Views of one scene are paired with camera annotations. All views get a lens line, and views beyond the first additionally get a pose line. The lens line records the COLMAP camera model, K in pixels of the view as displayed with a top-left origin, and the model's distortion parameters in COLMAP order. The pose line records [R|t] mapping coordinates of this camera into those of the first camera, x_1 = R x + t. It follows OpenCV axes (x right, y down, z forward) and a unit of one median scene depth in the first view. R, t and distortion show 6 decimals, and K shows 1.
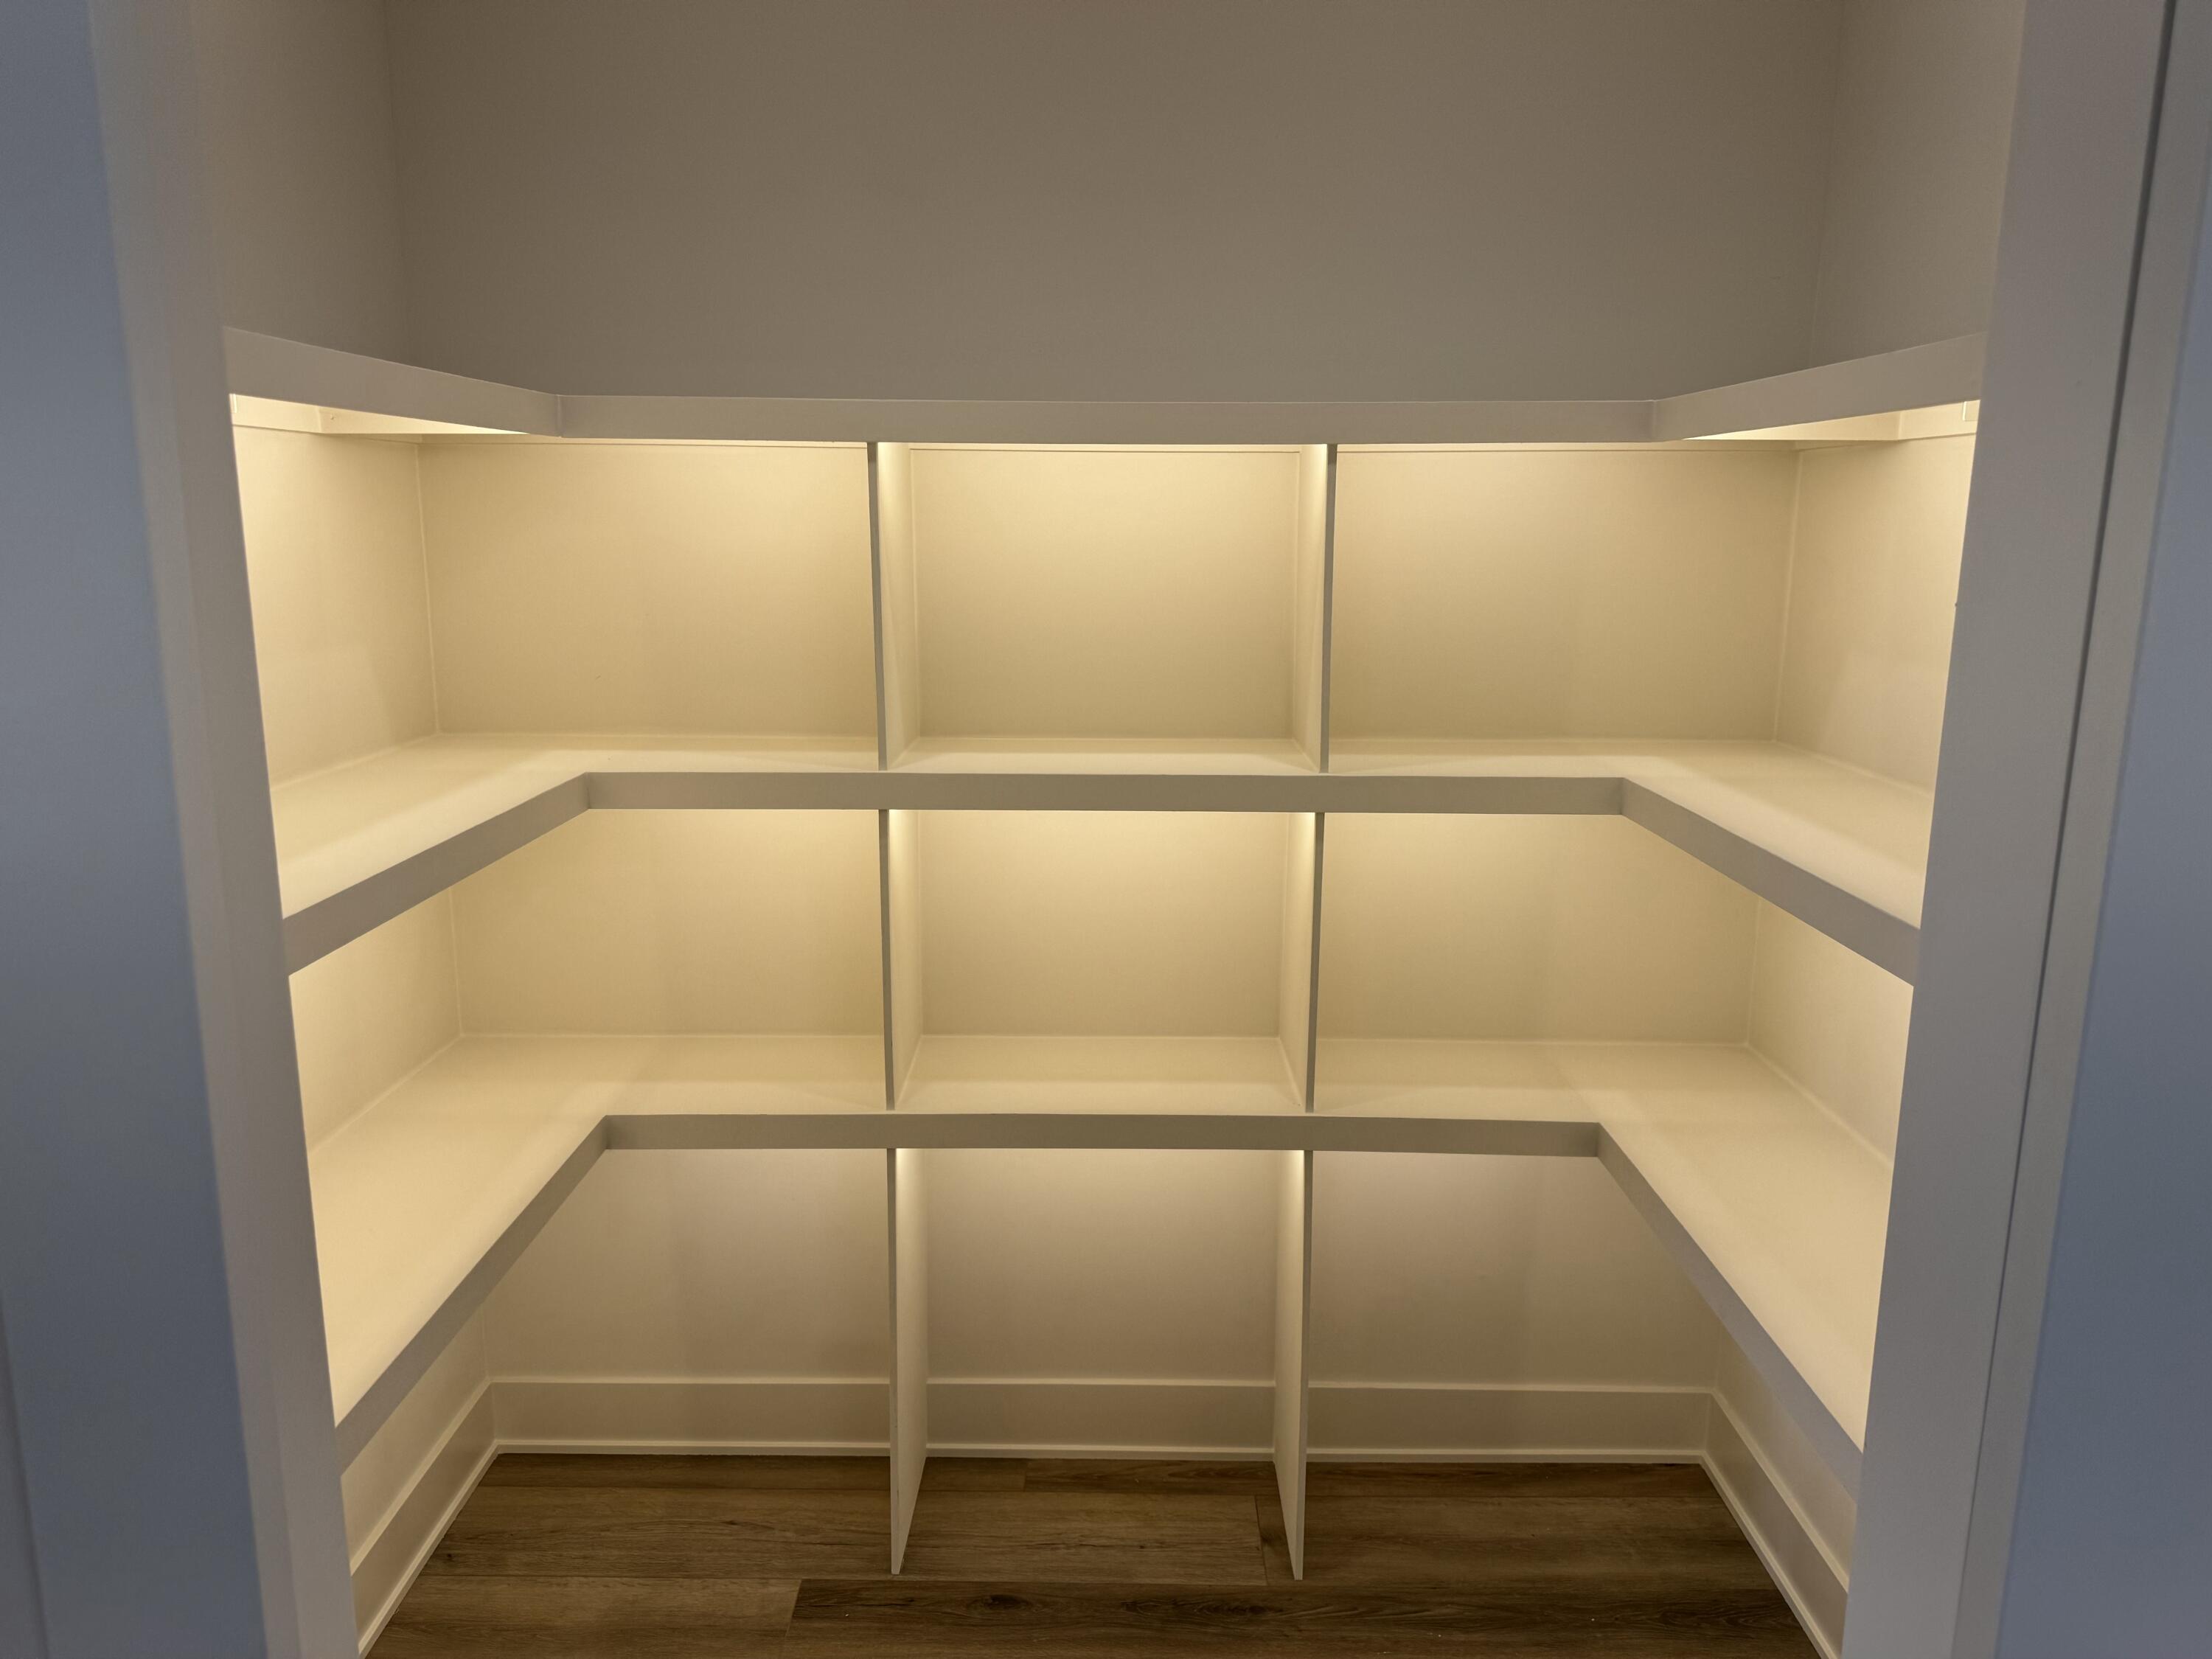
lens RADIAL K [[1531.7, 0, 1085.0], [0, 1531.7, 833.1], [0, 0, 1]] dist [0.067022, 0.000223]
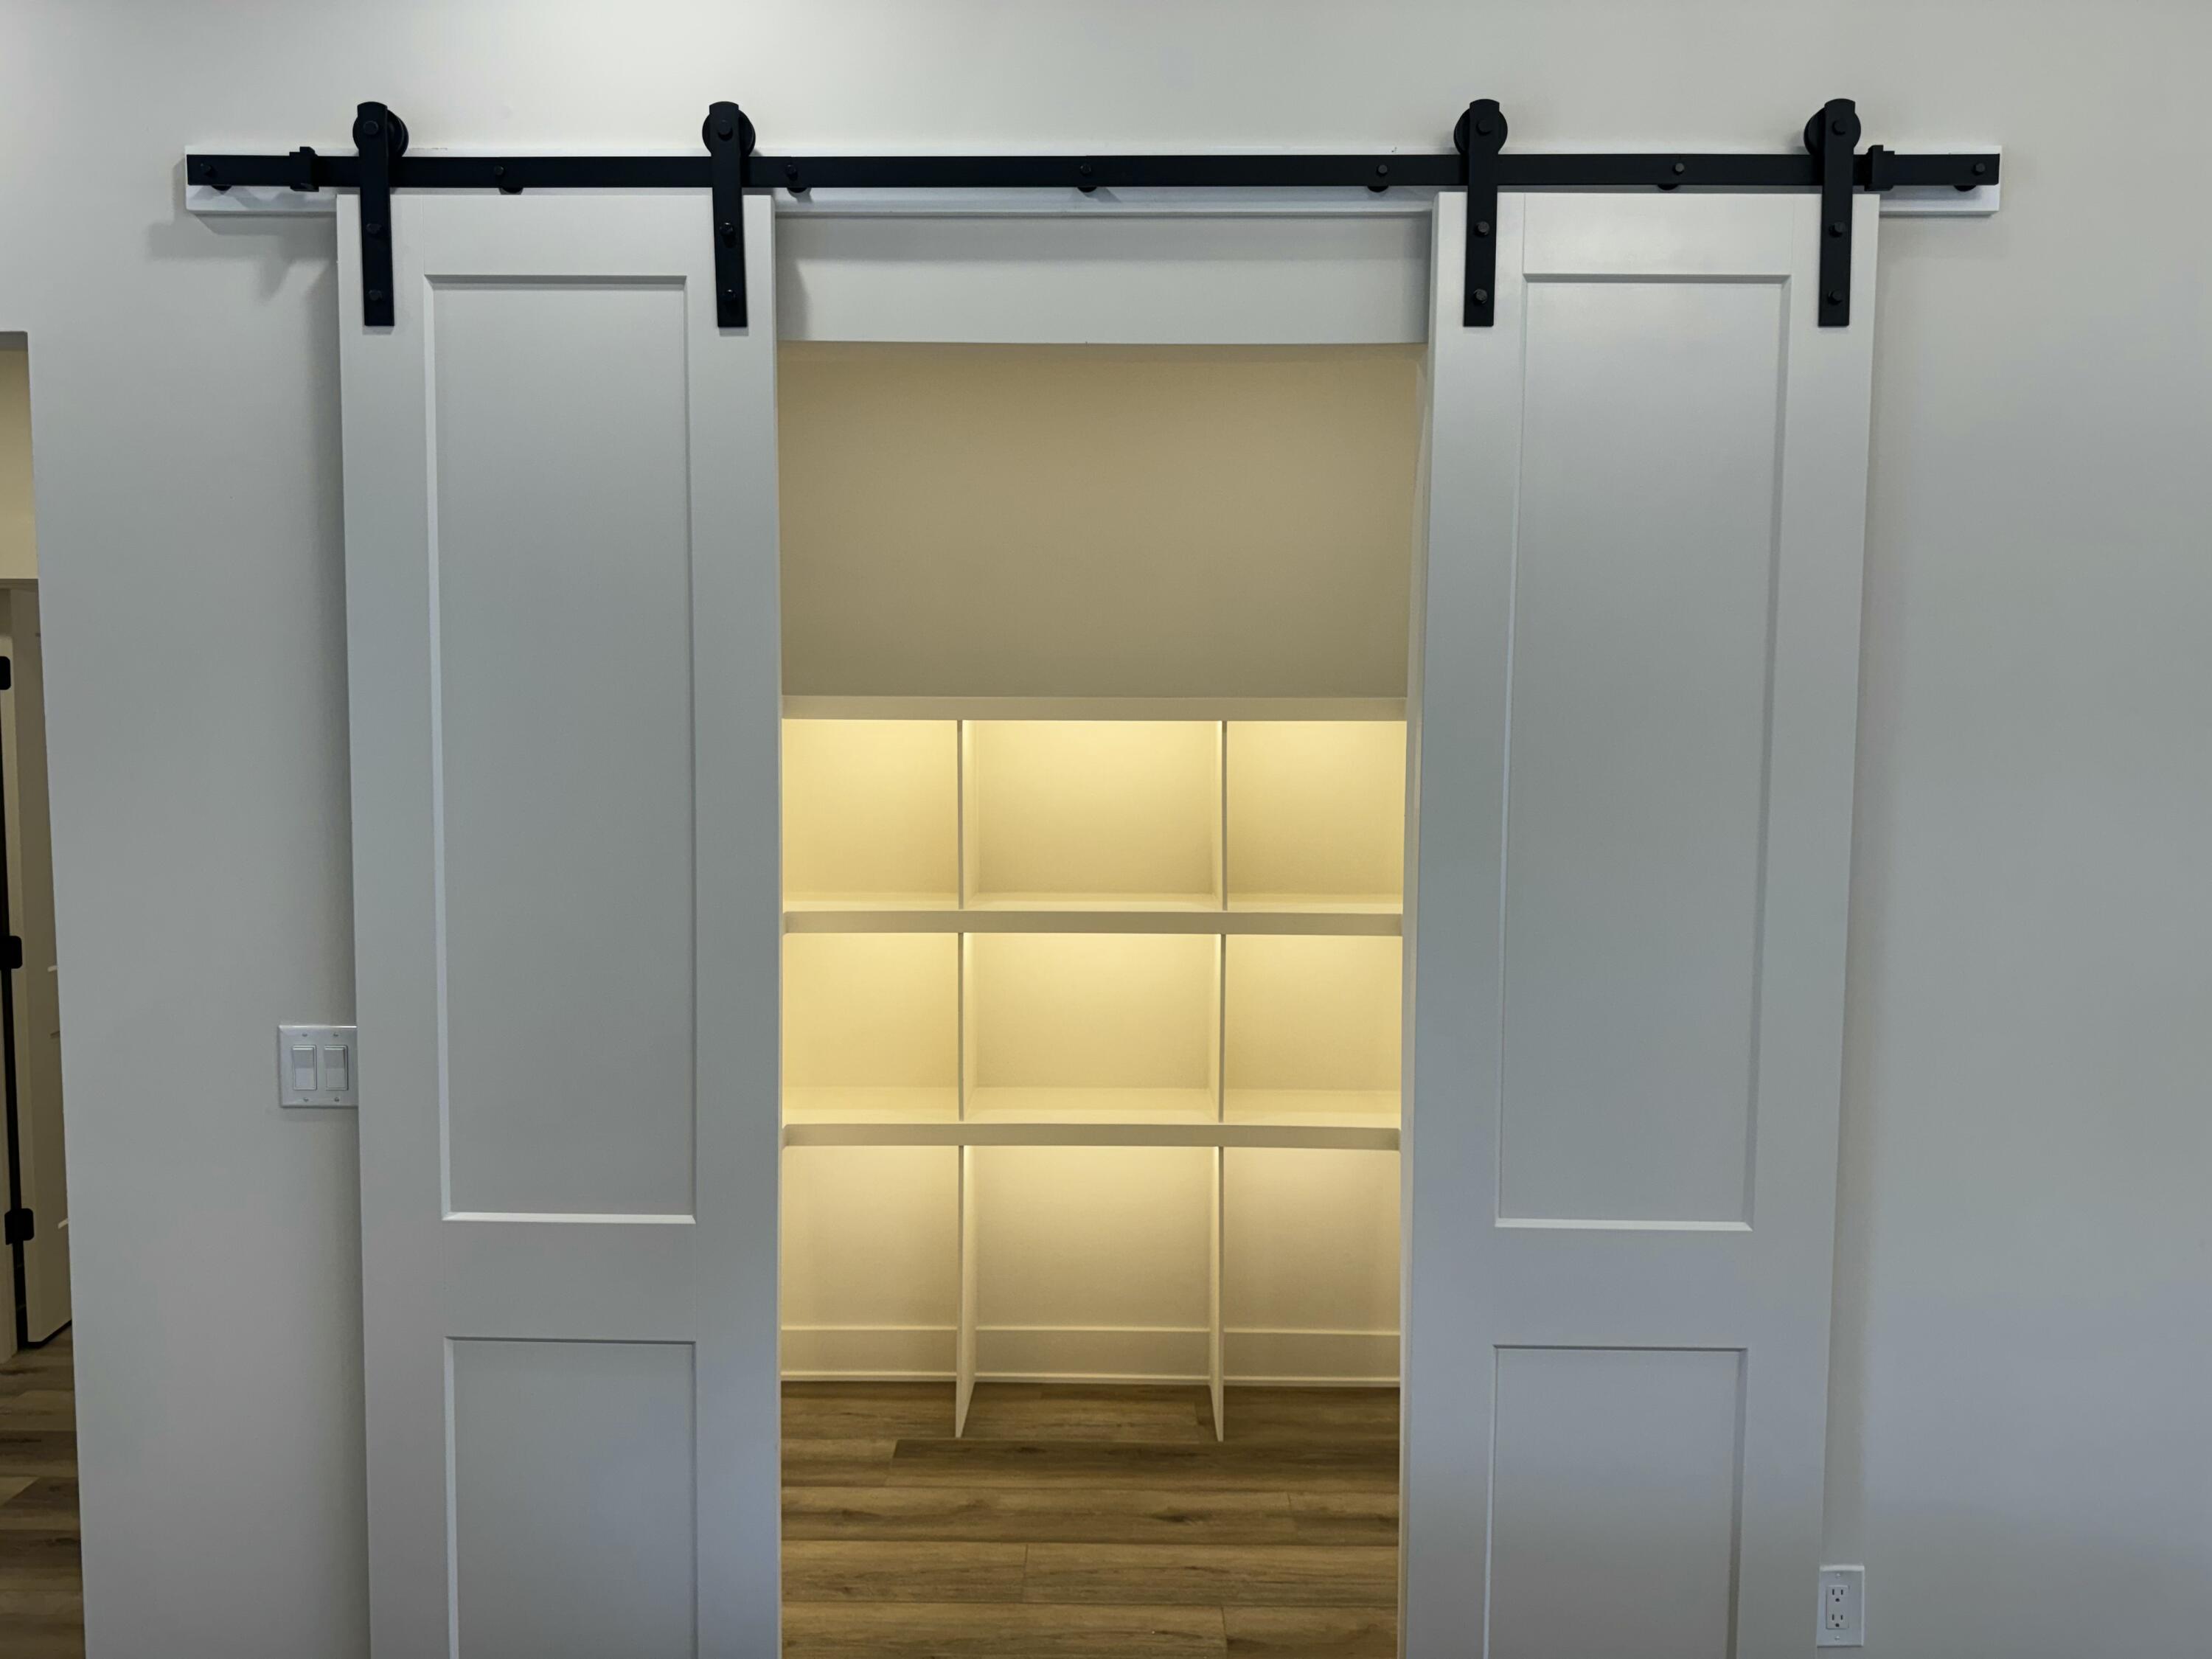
lens RADIAL K [[1531.7, 0, 1108.4], [0, 1531.7, 830.7], [0, 0, 1]] dist [0.067022, 0.000223]
pose [[0.999885, 0.000729, 0.015160, 0.003060], [0.001238, 0.991599, -0.129347, 0.079959], [-0.015126, 0.129351, 0.991483, -0.594451]]
